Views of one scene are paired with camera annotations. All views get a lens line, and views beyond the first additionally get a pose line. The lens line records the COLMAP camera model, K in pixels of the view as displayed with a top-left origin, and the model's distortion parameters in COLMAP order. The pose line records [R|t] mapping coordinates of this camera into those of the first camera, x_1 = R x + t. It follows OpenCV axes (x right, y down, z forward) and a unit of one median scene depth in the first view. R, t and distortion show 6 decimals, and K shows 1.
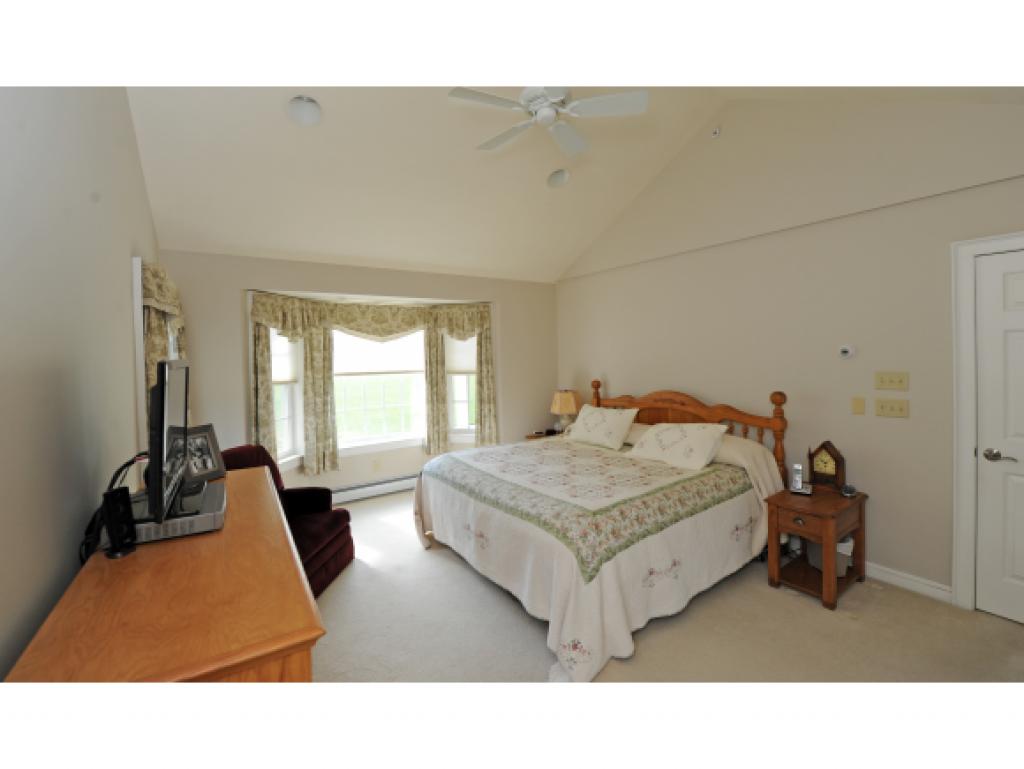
lens RADIAL K [[448.6, 0, 512.0], [0, 448.6, 384.5], [0, 0, 1]] dist [-0.000466, -0.000074]
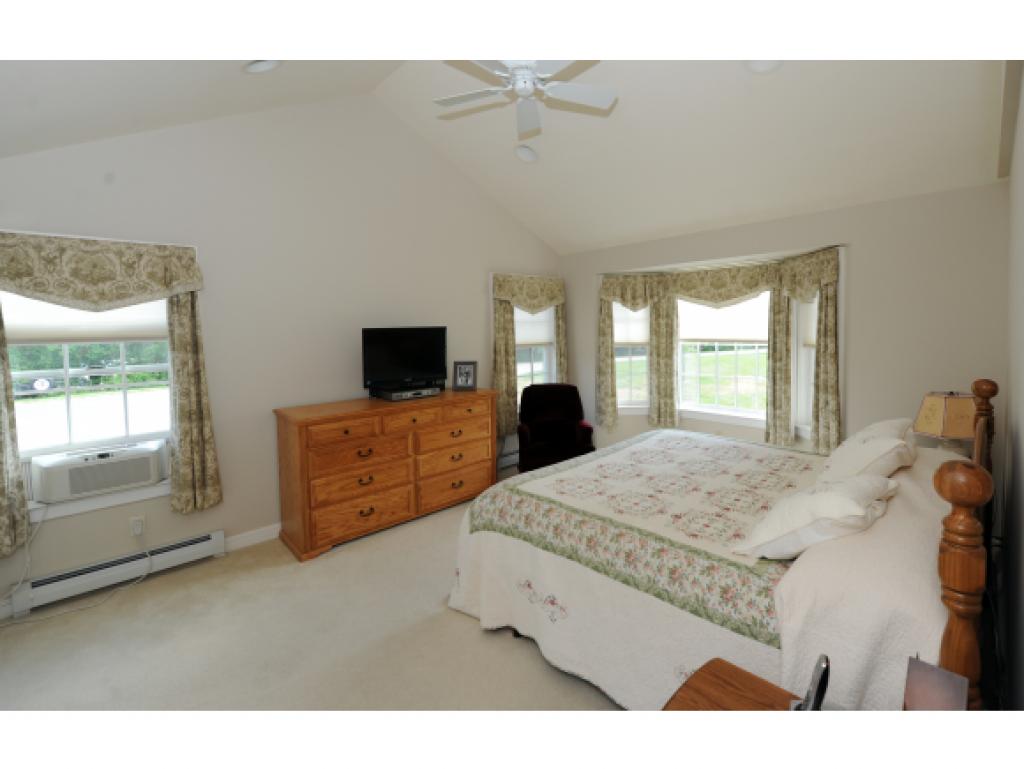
lens RADIAL K [[421.9, 0, 512.0], [0, 421.9, 384.5], [0, 0, 1]] dist [-0.000883, -0.000153]
pose [[0.156835, 0.155067, -0.975375, 0.565239], [-0.055569, 0.987418, 0.148047, -0.045062], [0.986060, 0.030982, 0.163478, 0.444853]]
